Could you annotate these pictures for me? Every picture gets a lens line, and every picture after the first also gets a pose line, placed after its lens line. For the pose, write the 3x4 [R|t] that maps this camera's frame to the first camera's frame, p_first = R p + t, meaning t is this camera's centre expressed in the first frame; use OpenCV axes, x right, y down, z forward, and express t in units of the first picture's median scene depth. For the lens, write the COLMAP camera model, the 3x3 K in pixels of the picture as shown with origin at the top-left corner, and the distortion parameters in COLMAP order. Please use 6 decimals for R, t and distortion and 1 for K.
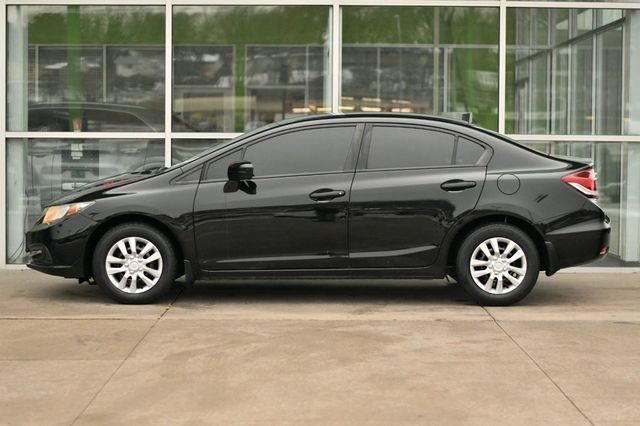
lens RADIAL K [[1394.8, 0, 320.0], [0, 1394.8, 213.0], [0, 0, 1]] dist [-0.215444, 0.435452]
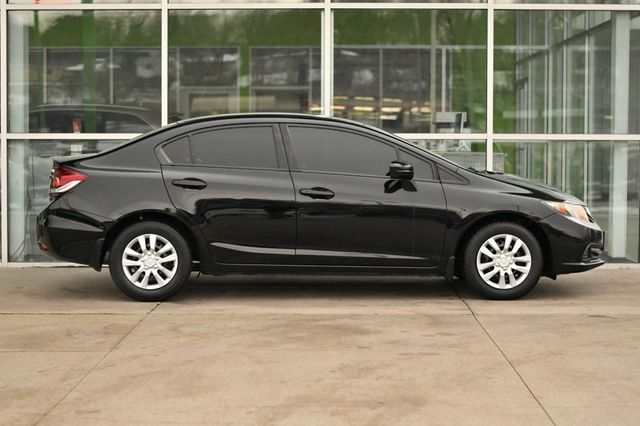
lens RADIAL K [[1394.8, 0, 320.0], [0, 1394.8, 213.0], [0, 0, 1]] dist [-0.215444, 0.435452]
pose [[0.999866, -0.003599, -0.015976, 0.021471], [0.003597, 0.999994, -0.000152, 0.001488], [0.015977, 0.000095, 0.999872, -0.024618]]
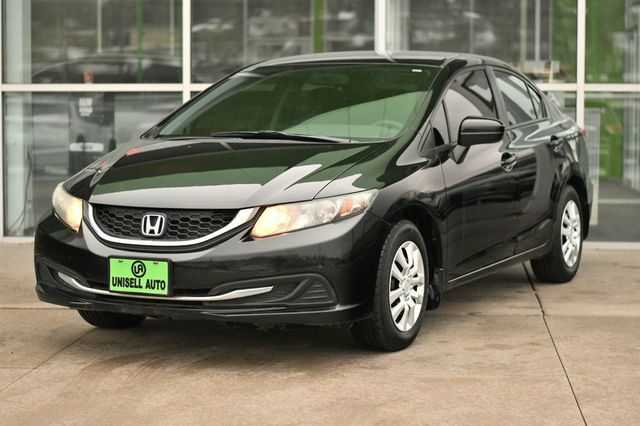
lens RADIAL K [[1394.8, 0, 320.0], [0, 1394.8, 213.0], [0, 0, 1]] dist [-0.215444, 0.435452]
pose [[0.994685, 0.003276, -0.102917, 0.059922], [-0.000332, 0.999591, 0.028603, -0.002555], [0.102968, -0.028417, 0.994279, 0.150749]]
